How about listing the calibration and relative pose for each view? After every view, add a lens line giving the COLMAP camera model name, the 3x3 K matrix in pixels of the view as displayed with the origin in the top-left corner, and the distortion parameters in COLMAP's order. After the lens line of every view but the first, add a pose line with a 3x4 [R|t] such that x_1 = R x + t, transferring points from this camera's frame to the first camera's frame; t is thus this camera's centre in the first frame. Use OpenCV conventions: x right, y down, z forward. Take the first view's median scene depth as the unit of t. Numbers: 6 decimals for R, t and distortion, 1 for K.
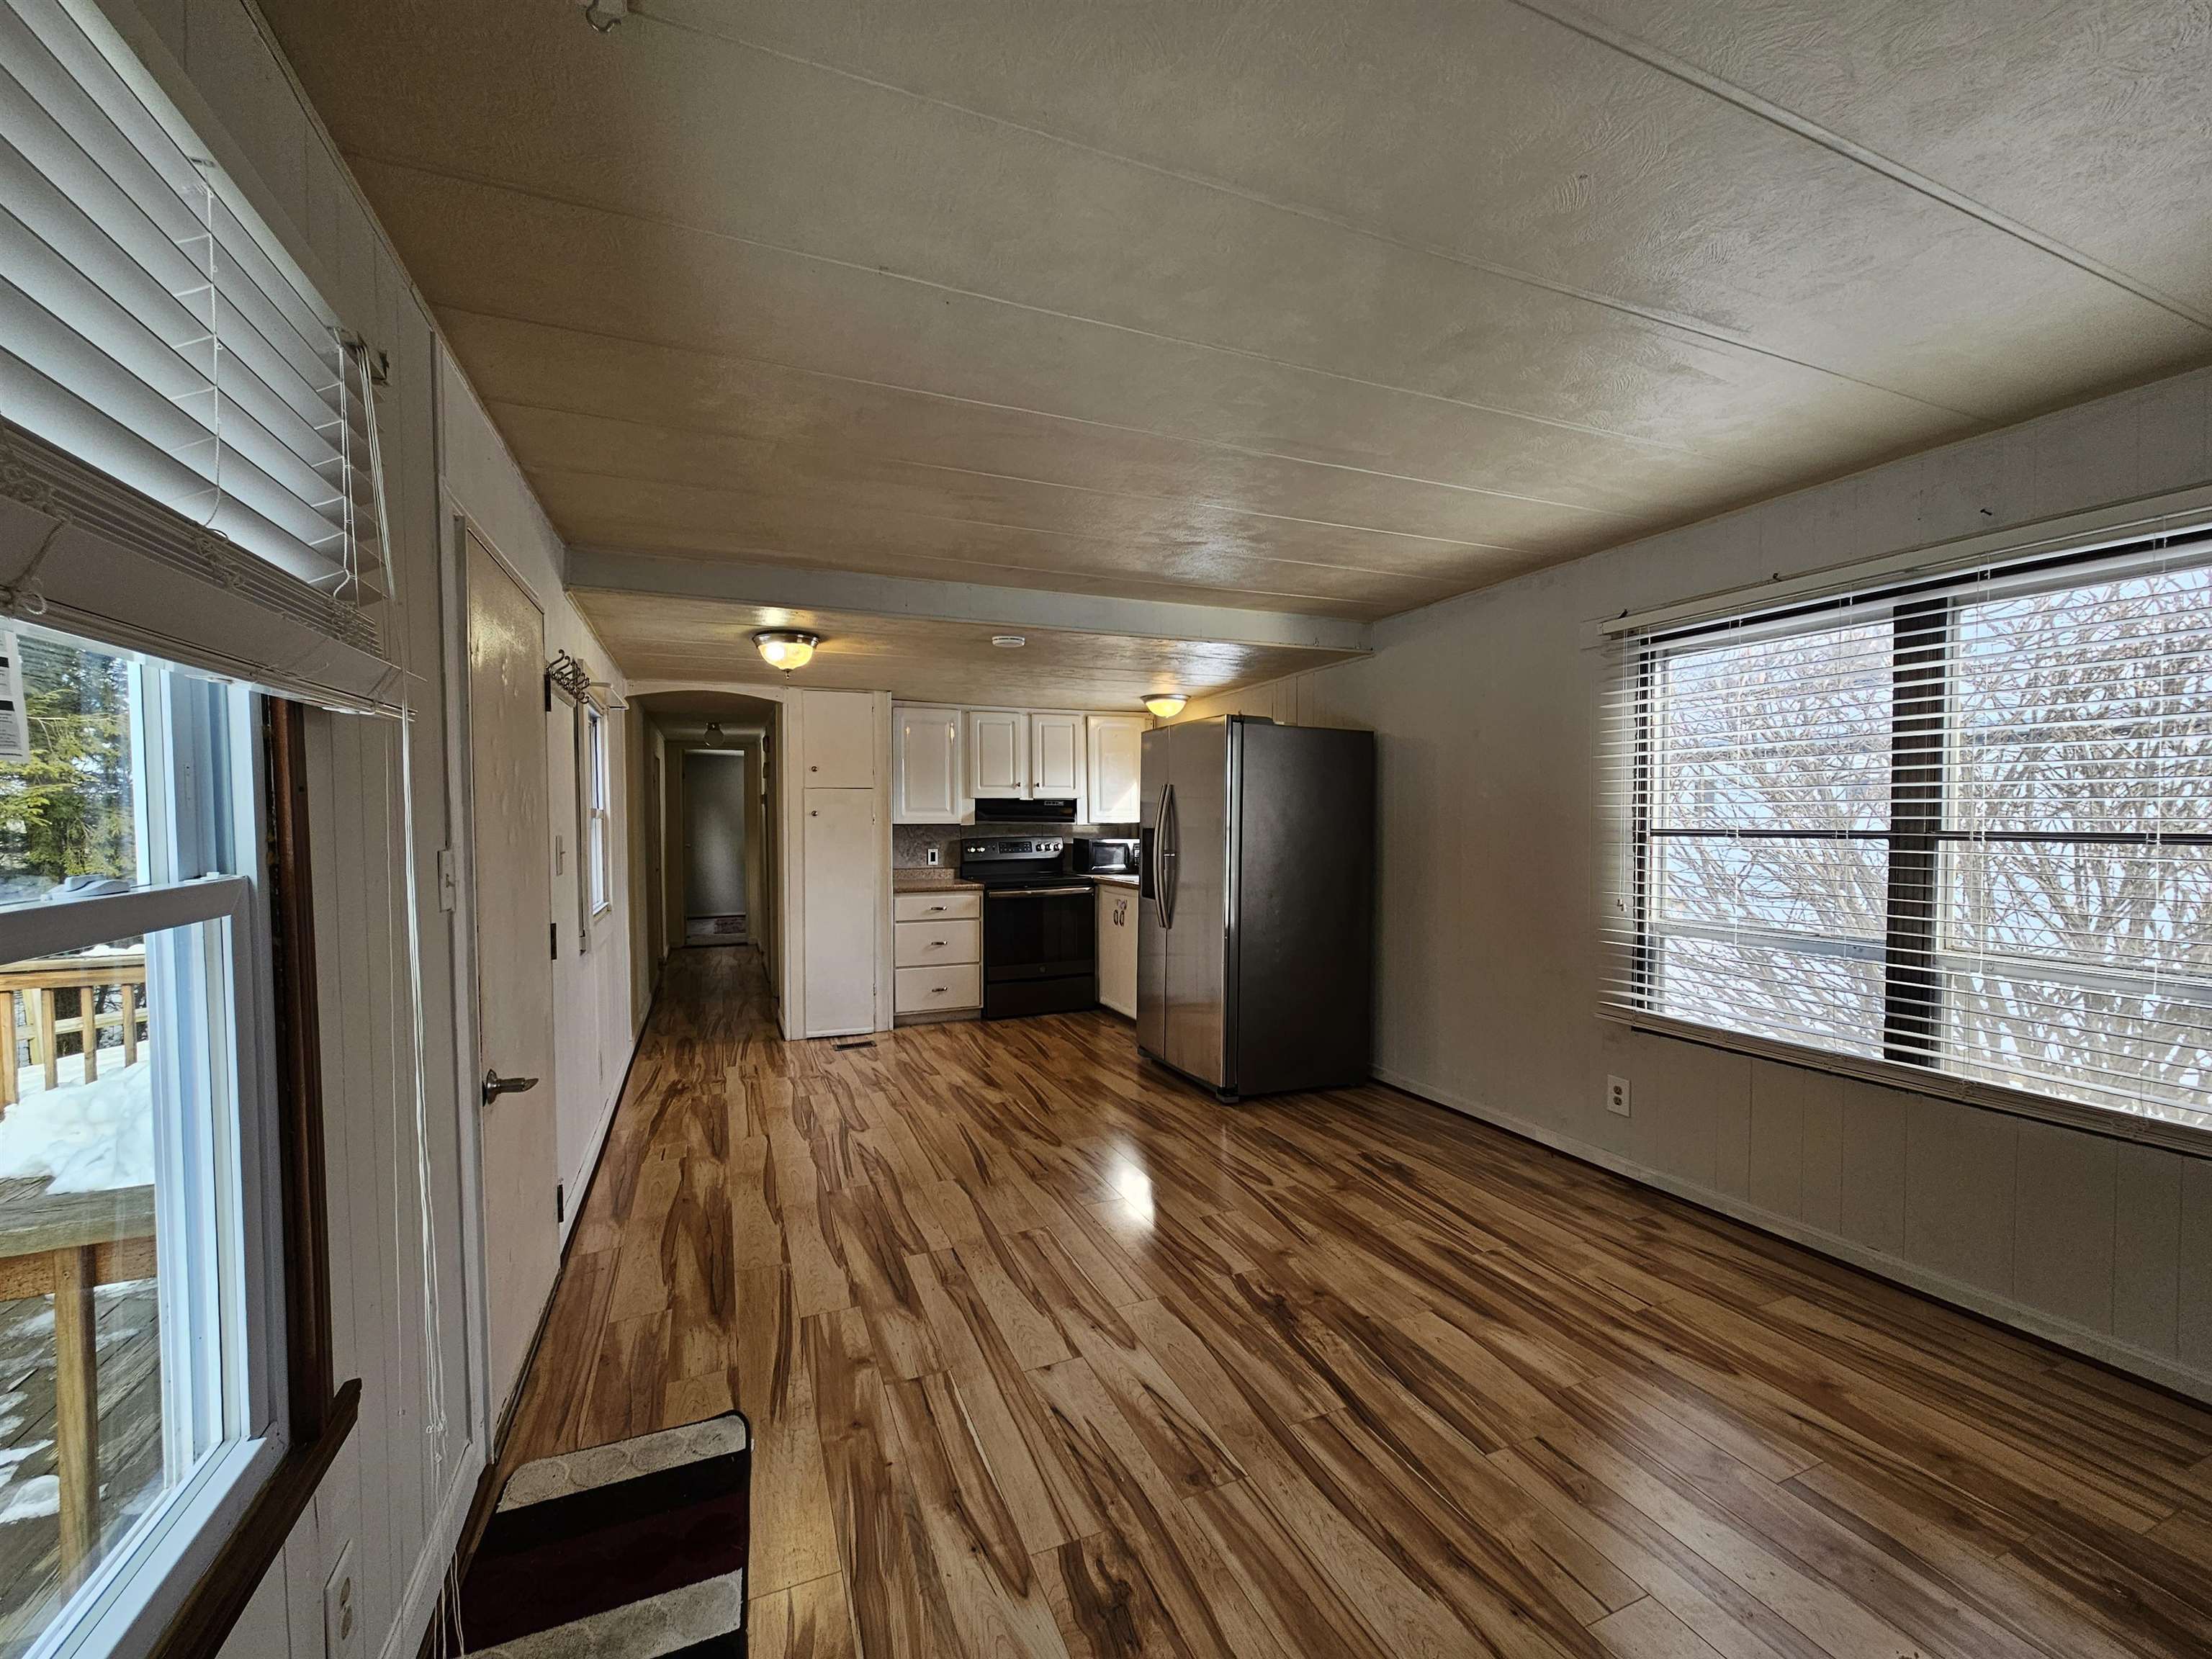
lens RADIAL K [[901.4, 0, 1099.3], [0, 901.4, 844.5], [0, 0, 1]] dist [0.001632, -0.000687]
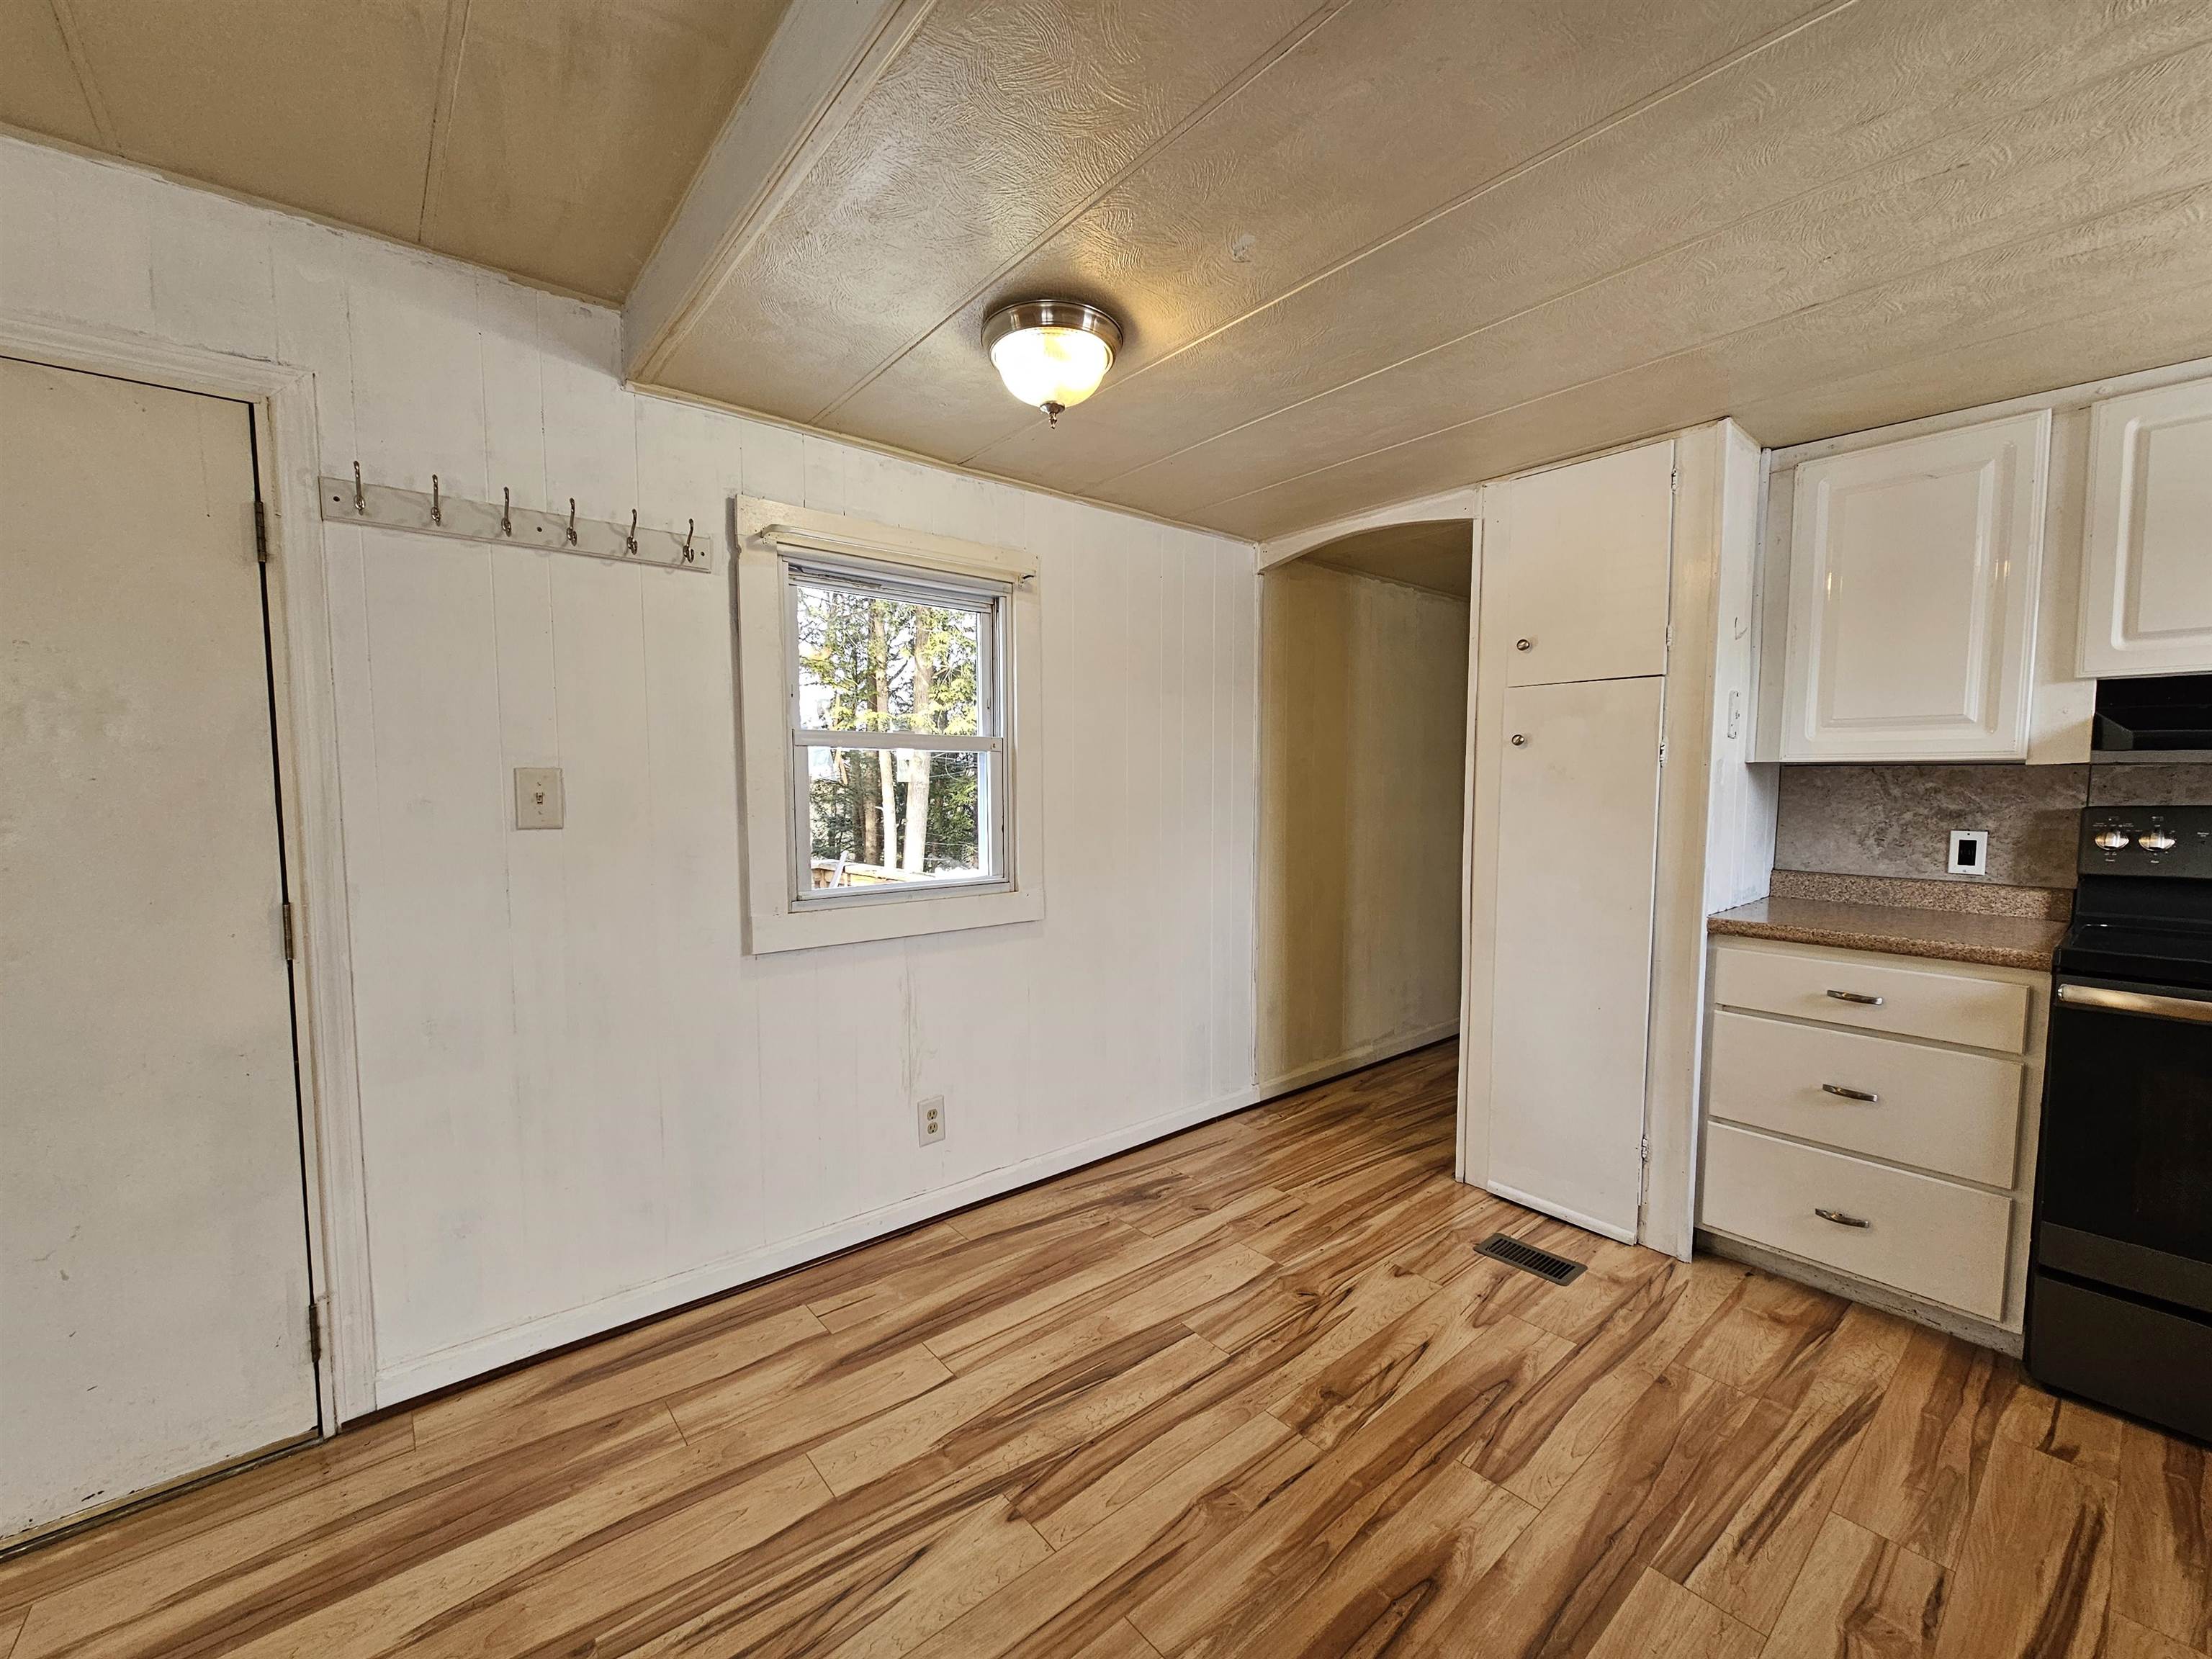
lens RADIAL K [[901.4, 0, 1099.3], [0, 901.4, 844.5], [0, 0, 1]] dist [0.001632, -0.000687]
pose [[0.288363, 0.074125, -0.954648, 0.130358], [-0.027290, 0.997230, 0.069188, -0.010680], [0.957132, 0.006101, 0.289587, 1.103089]]
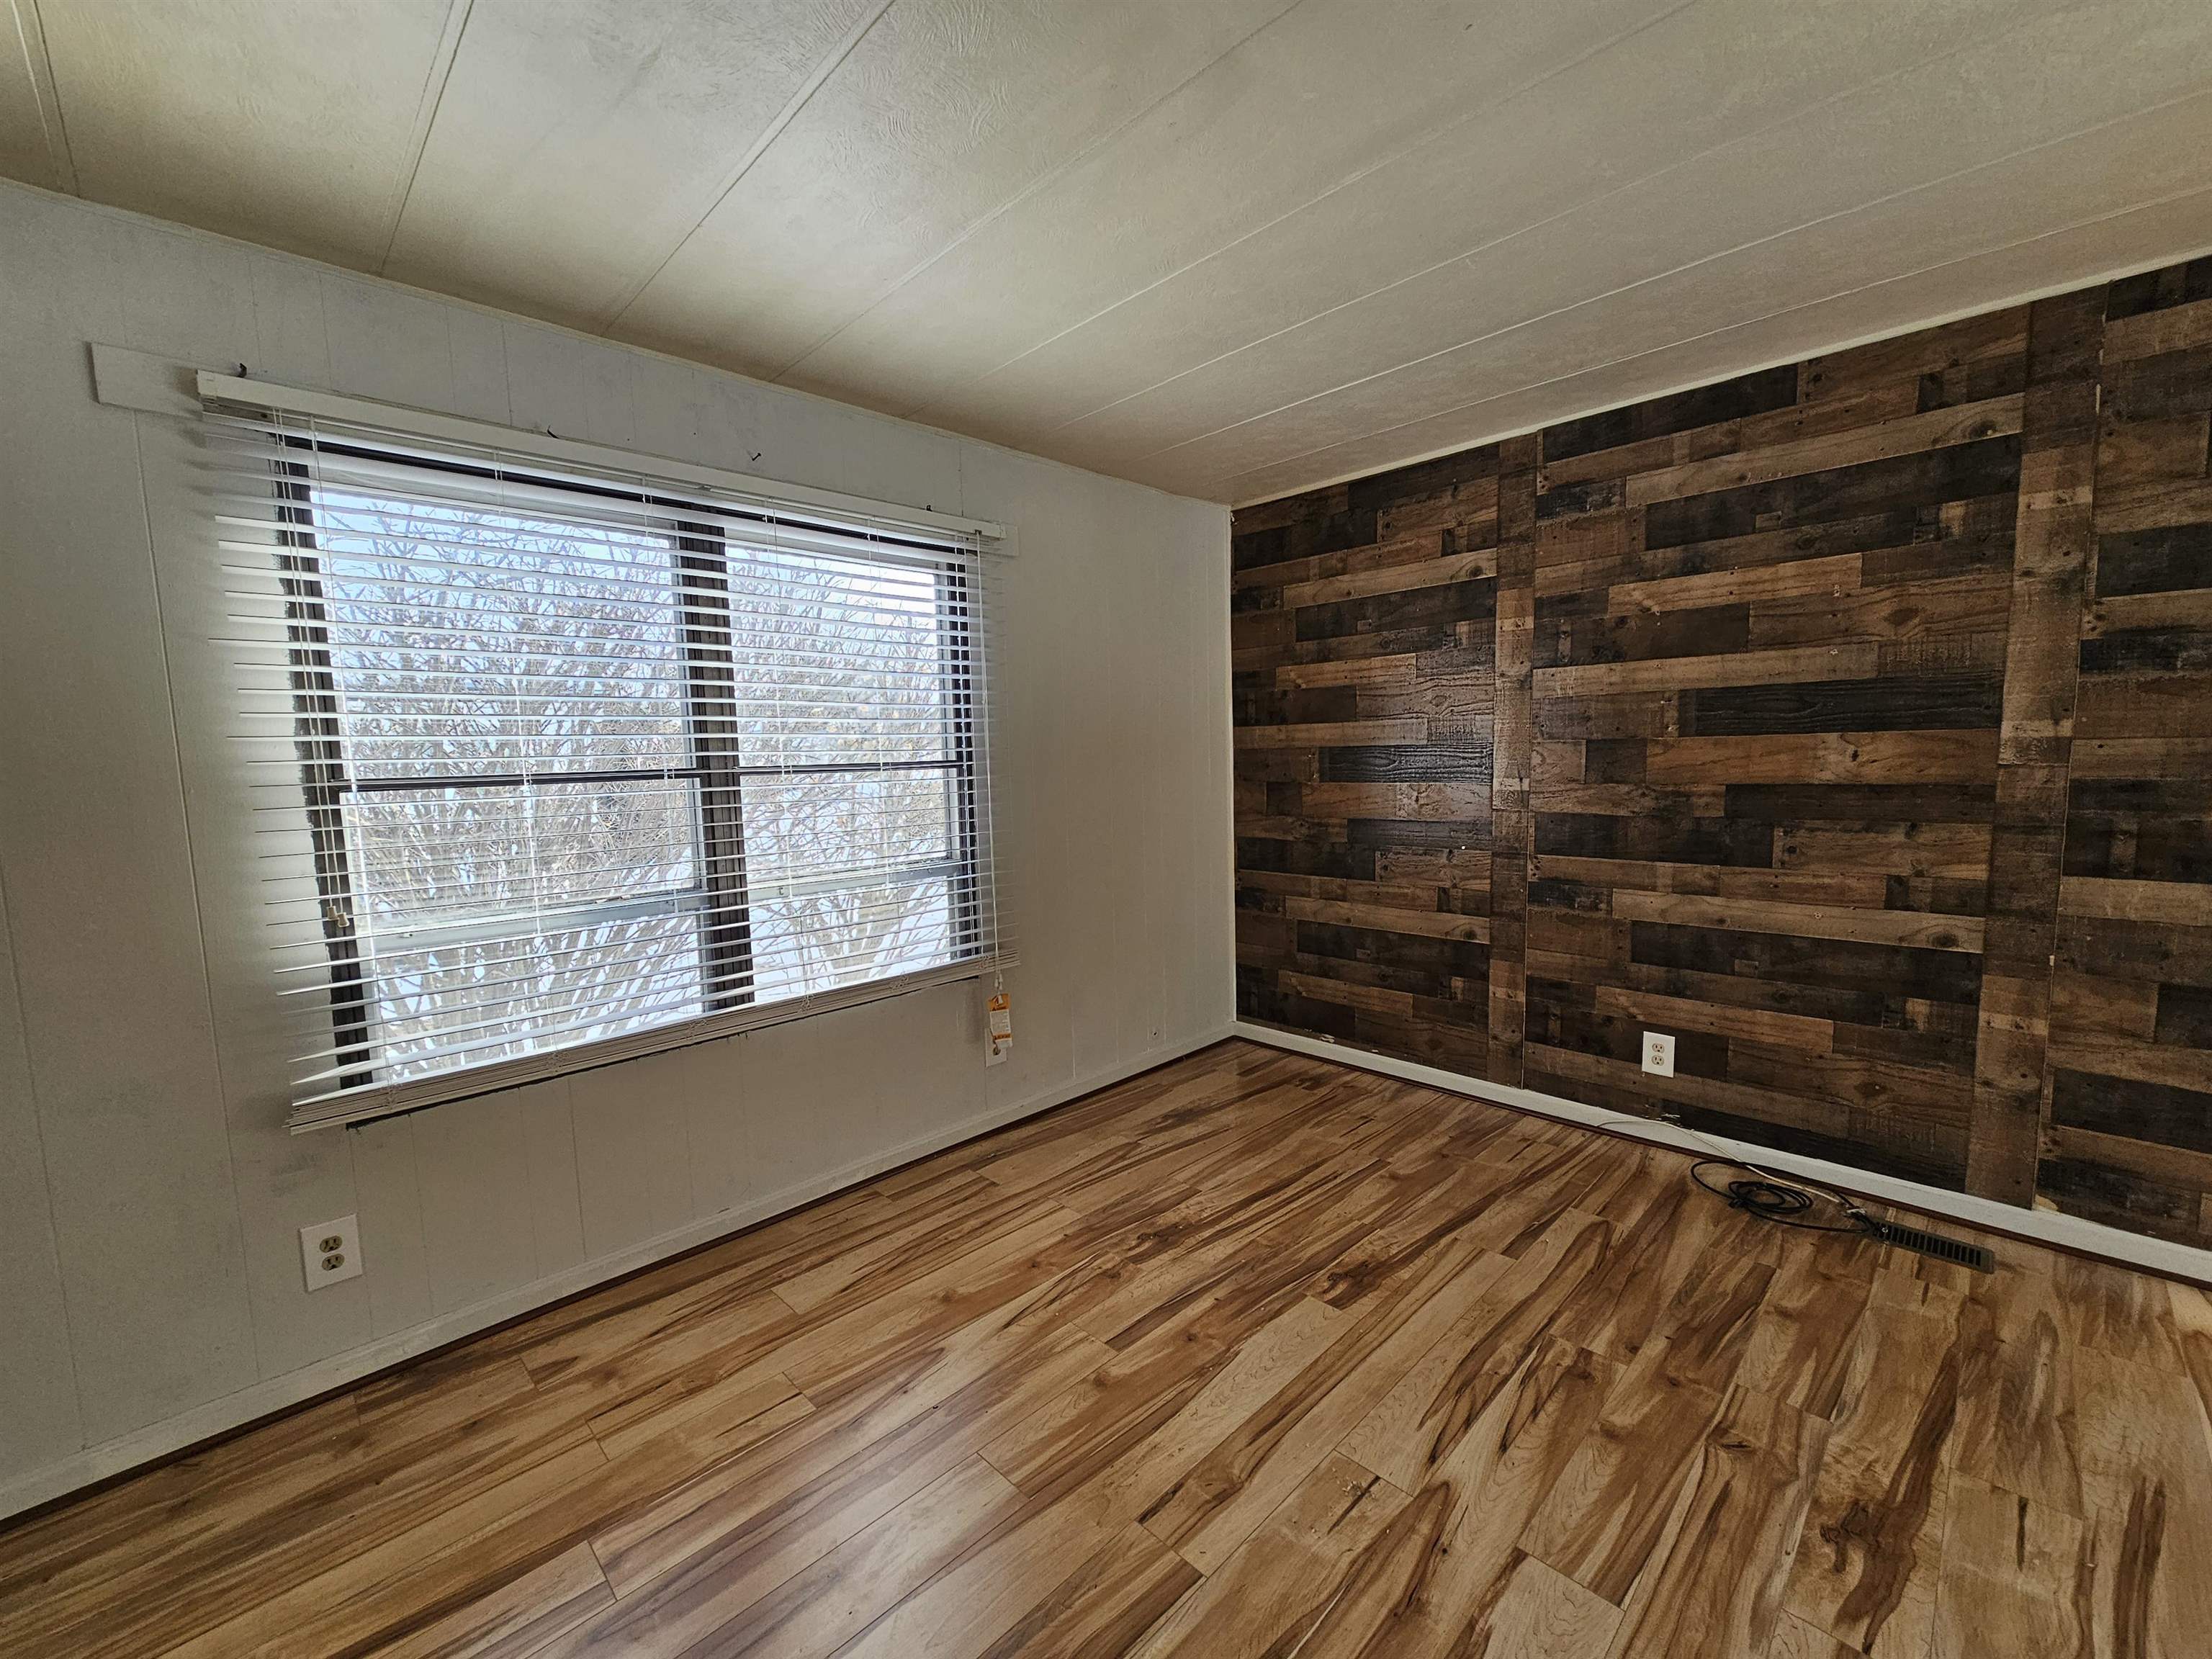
lens RADIAL K [[901.4, 0, 1099.3], [0, 901.4, 844.5], [0, 0, 1]] dist [0.001632, -0.000687]
pose [[-0.364594, -0.074492, 0.928182, -0.110681], [0.061477, 0.992695, 0.103818, -0.005857], [-0.929135, 0.094913, -0.357351, 0.751837]]
